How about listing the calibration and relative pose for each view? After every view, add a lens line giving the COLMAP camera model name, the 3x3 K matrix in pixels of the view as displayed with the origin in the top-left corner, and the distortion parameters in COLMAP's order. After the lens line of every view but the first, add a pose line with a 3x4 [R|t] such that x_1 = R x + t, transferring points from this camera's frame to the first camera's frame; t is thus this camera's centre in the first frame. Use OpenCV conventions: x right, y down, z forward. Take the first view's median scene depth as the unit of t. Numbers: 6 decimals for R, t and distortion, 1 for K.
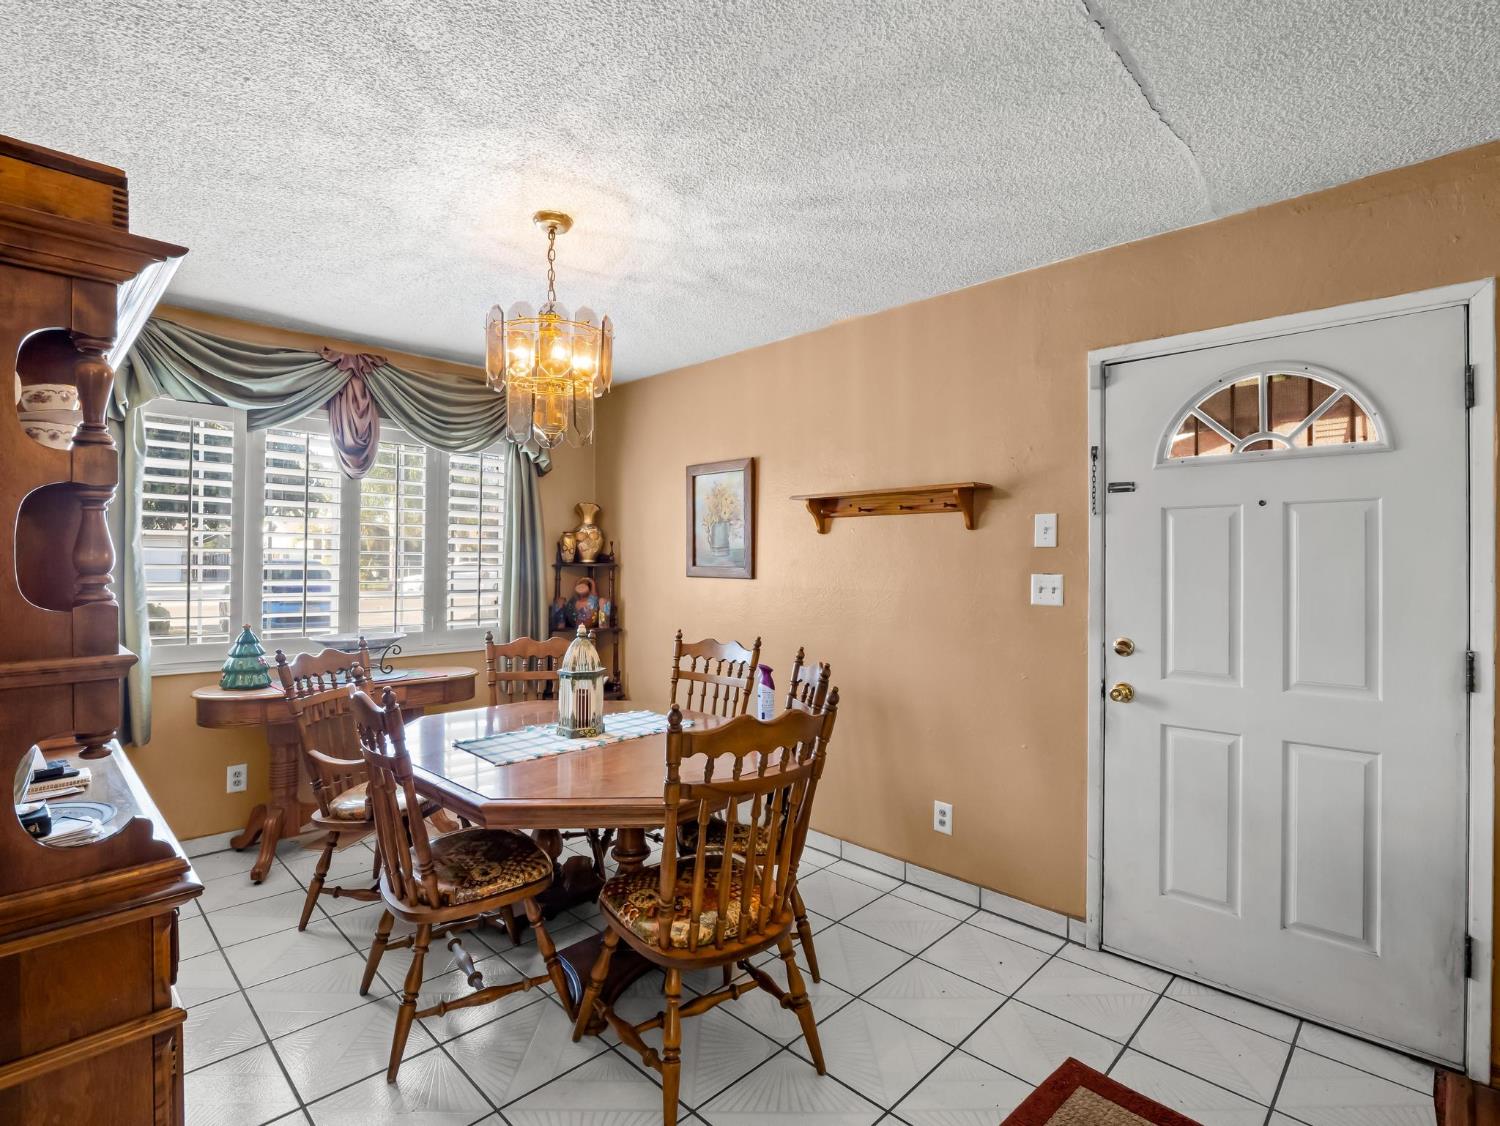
lens RADIAL K [[736.5, 0, 750.7], [0, 736.5, 561.4], [0, 0, 1]] dist [-0.005362, -0.000805]
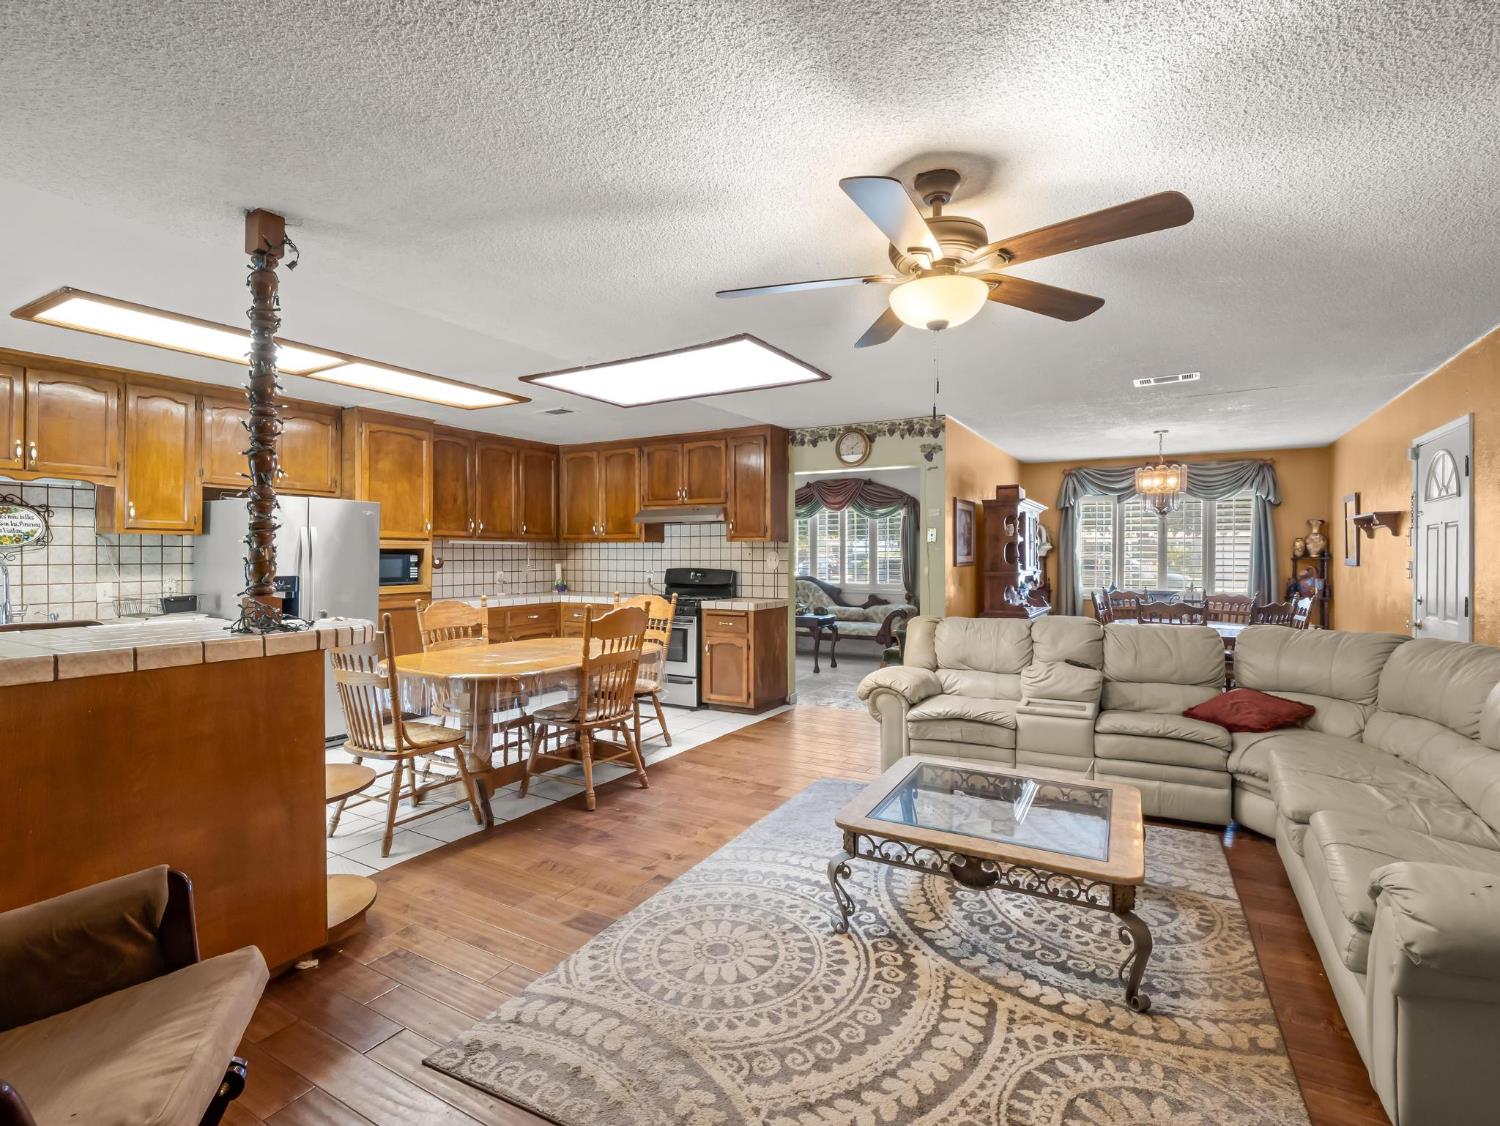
lens RADIAL K [[736.5, 0, 751.9], [0, 736.5, 557.0], [0, 0, 1]] dist [-0.005362, -0.000805]
pose [[0.252191, -0.004156, -0.967669, 1.023395], [0.000476, 0.999991, -0.004171, 0.008280], [0.967677, 0.000592, 0.252191, -0.591738]]
